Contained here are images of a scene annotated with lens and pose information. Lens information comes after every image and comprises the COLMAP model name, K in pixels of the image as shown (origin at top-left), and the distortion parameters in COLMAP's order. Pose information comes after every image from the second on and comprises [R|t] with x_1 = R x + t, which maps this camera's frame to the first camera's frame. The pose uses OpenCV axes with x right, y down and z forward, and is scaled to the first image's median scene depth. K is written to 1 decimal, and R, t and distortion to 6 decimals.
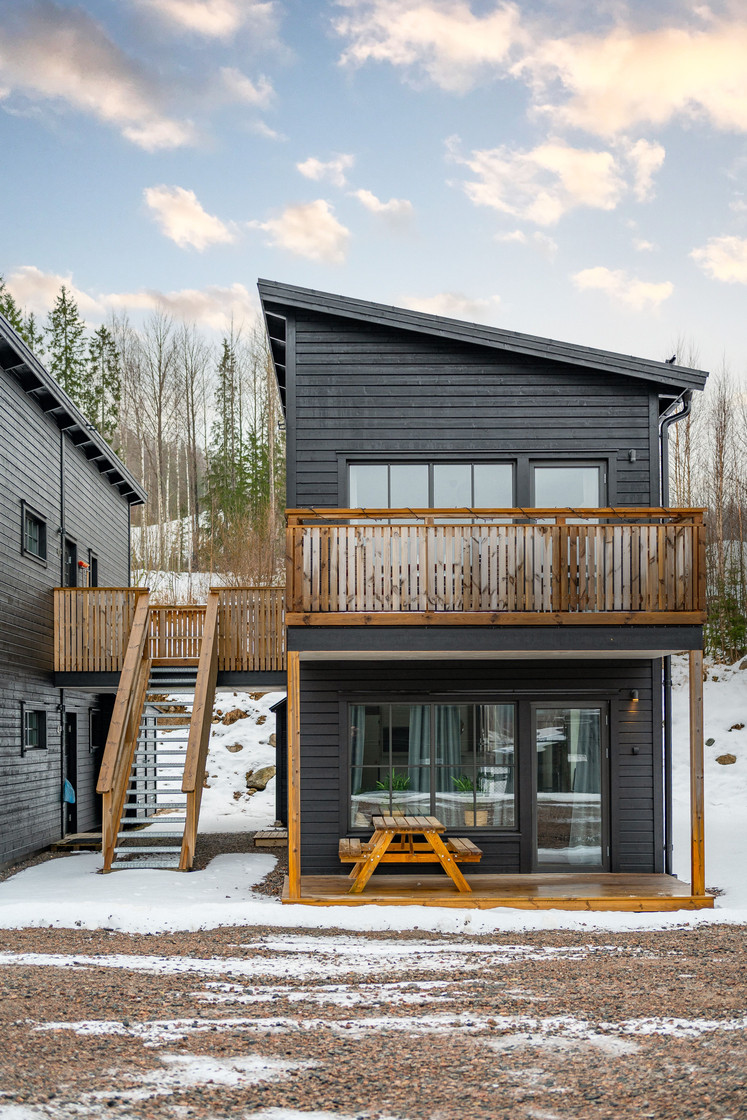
lens RADIAL K [[1284.3, 0, 374.5], [0, 1284.3, 659.4], [0, 0, 1]] dist [-0.003903, -0.005265]
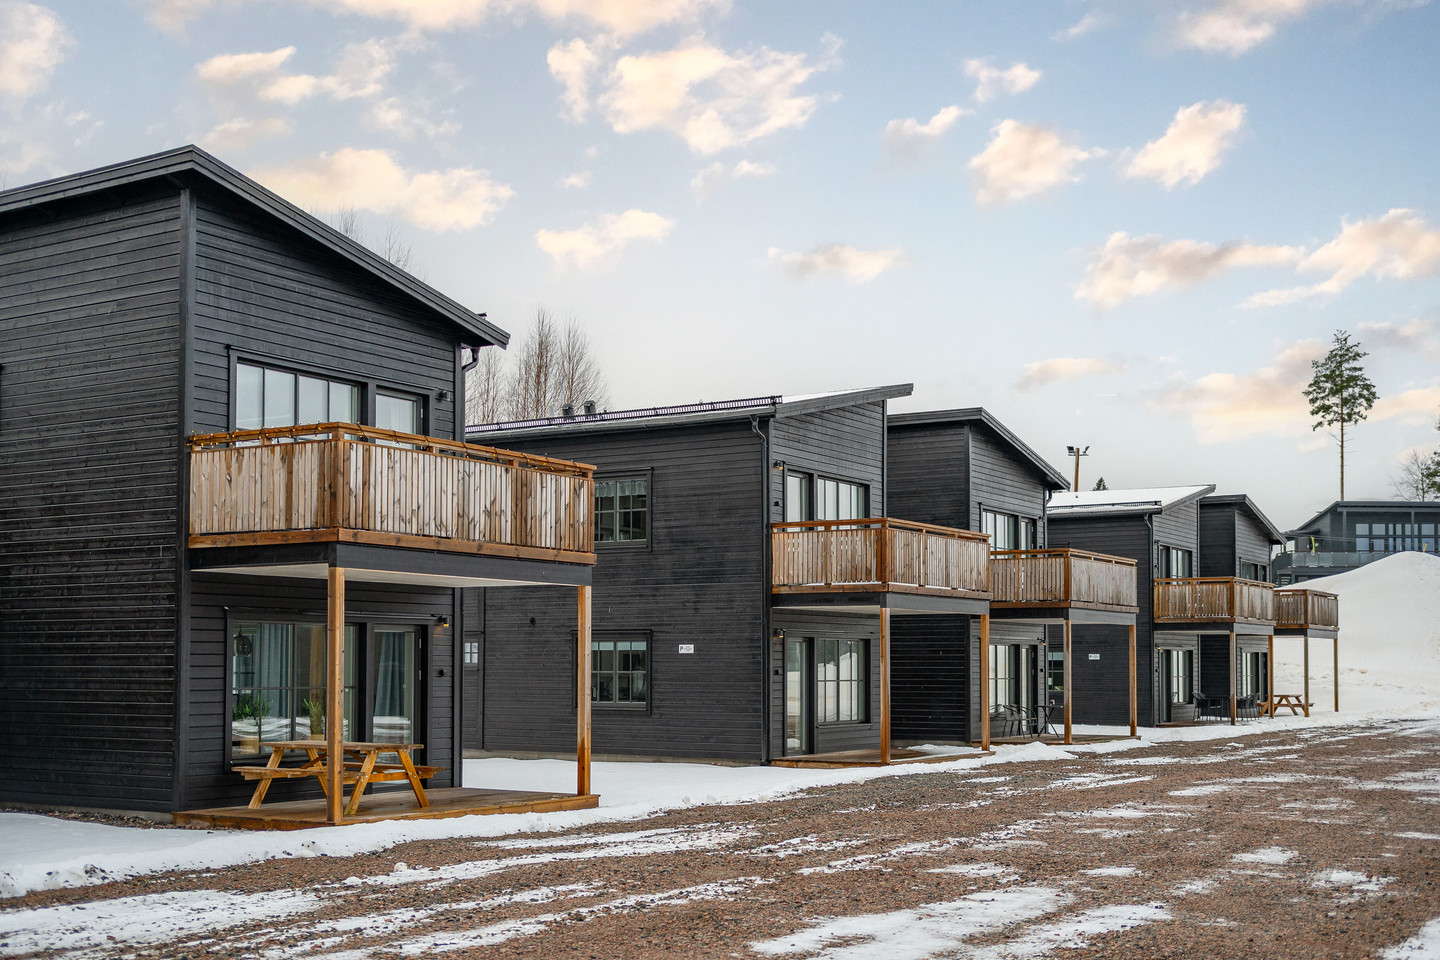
lens RADIAL K [[1651.2, 0, 720.0], [0, 1651.2, 480.0], [0, 0, 1]] dist [-0.003903, -0.005265]
pose [[0.547226, 0.099989, 0.830991, -0.841273], [-0.051286, 0.994979, -0.085948, 0.017930], [-0.835412, 0.004415, 0.549606, 0.056373]]
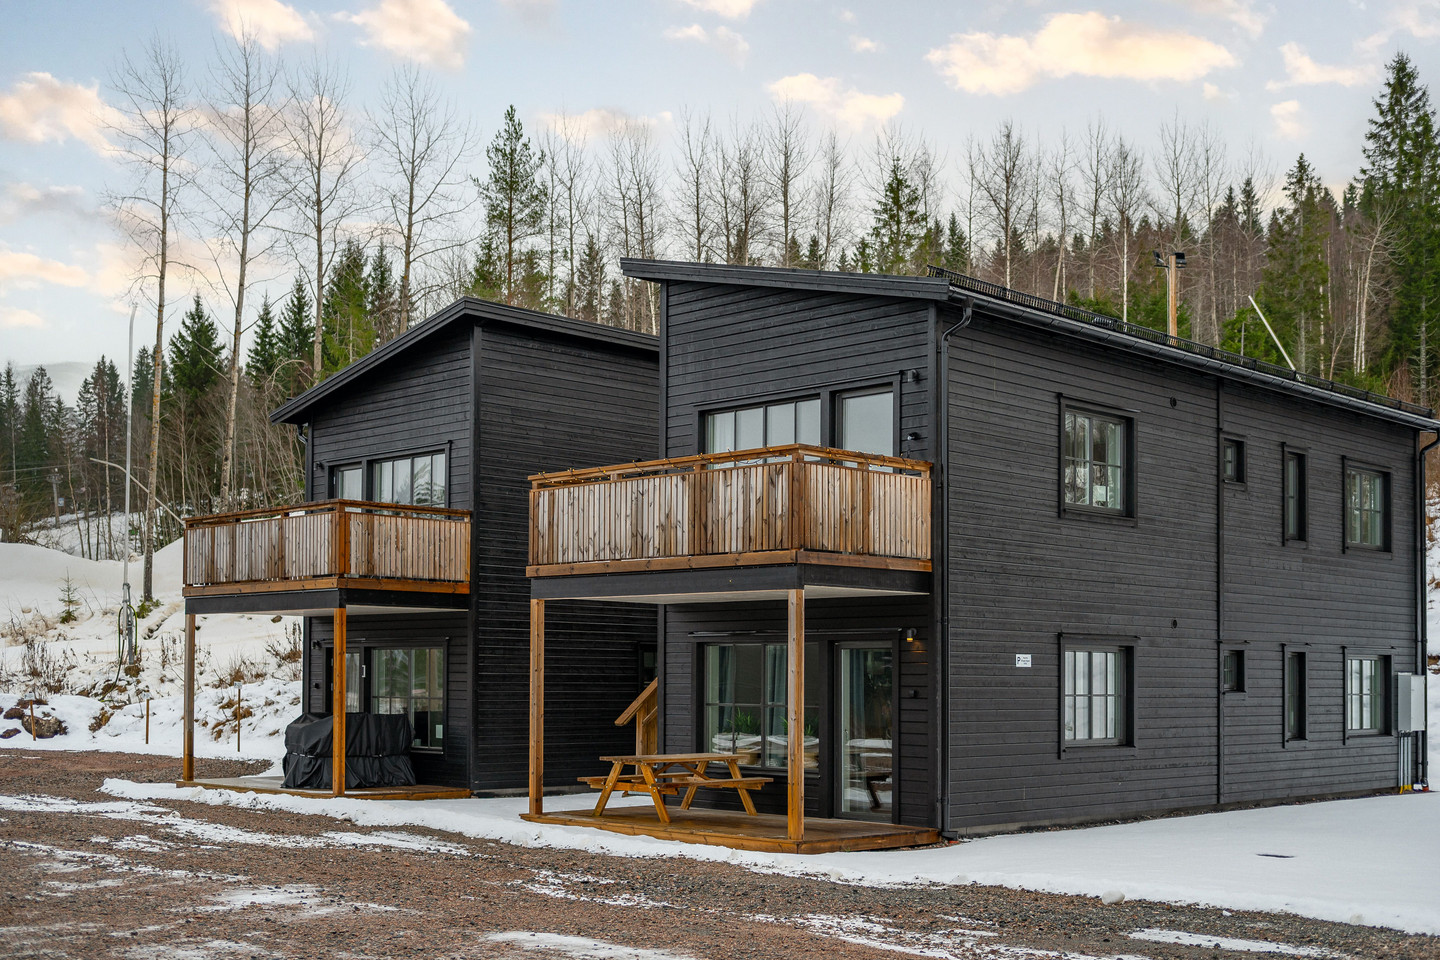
lens RADIAL K [[1738.8, 0, 720.0], [0, 1738.8, 480.0], [0, 0, 1]] dist [0.000120, -0.000281]
pose [[0.706779, -0.071700, -0.703792, 1.025200], [0.029076, 0.996954, -0.072366, 0.004072], [0.706837, 0.030683, 0.706711, 0.009222]]
